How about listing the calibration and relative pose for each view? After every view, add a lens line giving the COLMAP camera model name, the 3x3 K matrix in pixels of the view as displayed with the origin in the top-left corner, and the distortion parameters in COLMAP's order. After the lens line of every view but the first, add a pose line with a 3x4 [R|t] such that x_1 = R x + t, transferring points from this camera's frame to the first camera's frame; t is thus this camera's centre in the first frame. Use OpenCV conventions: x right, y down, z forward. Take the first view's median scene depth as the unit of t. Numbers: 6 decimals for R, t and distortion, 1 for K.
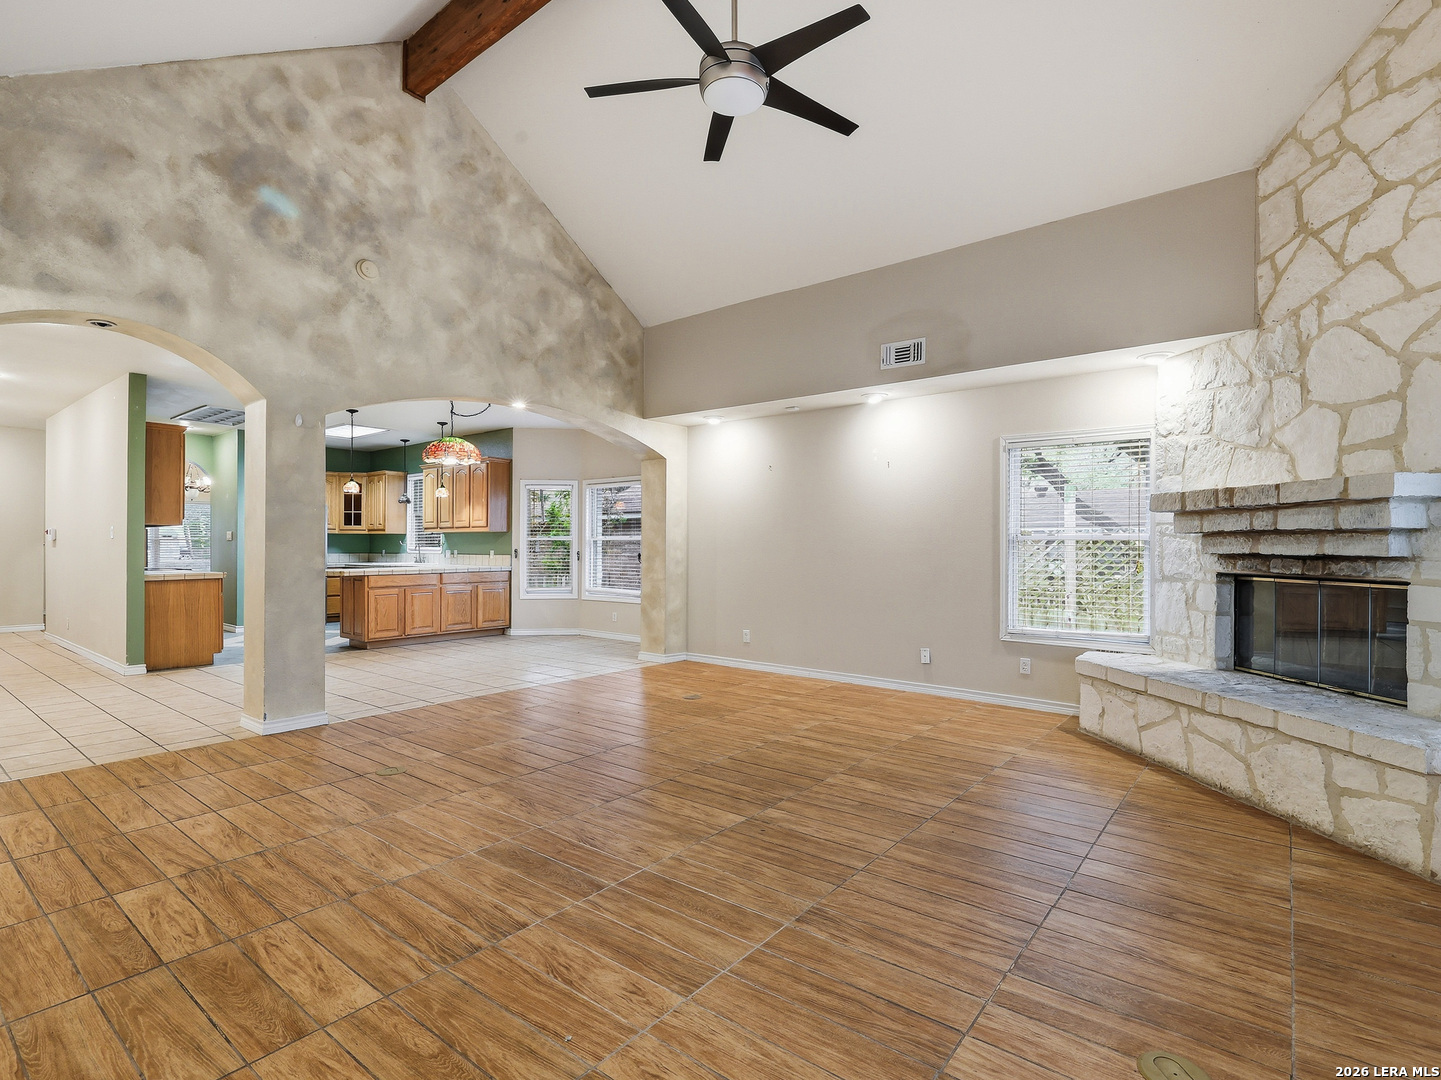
lens RADIAL K [[698.2, 0, 724.1], [0, 698.2, 543.5], [0, 0, 1]] dist [-0.000693, 0.000520]
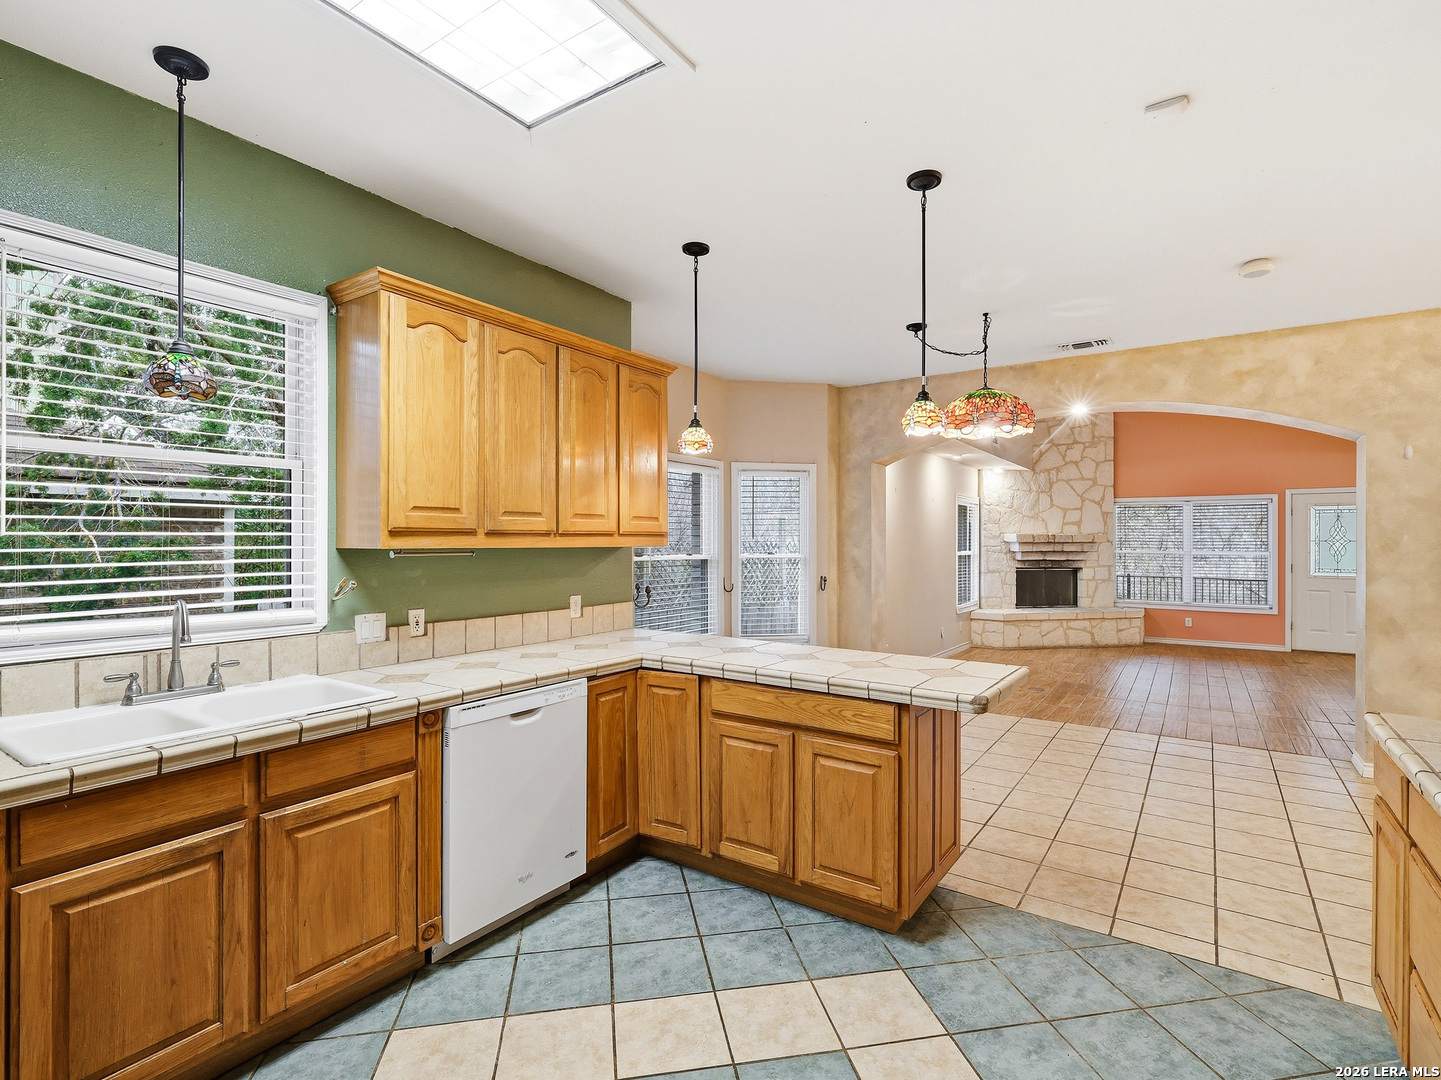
lens RADIAL K [[698.2, 0, 726.0], [0, 698.2, 542.1], [0, 0, 1]] dist [-0.000693, 0.000520]
pose [[-0.055960, -0.002700, 0.998429, -1.873811], [-0.005219, 0.999983, 0.002412, -0.053537], [-0.998419, -0.005076, -0.055973, 2.460824]]
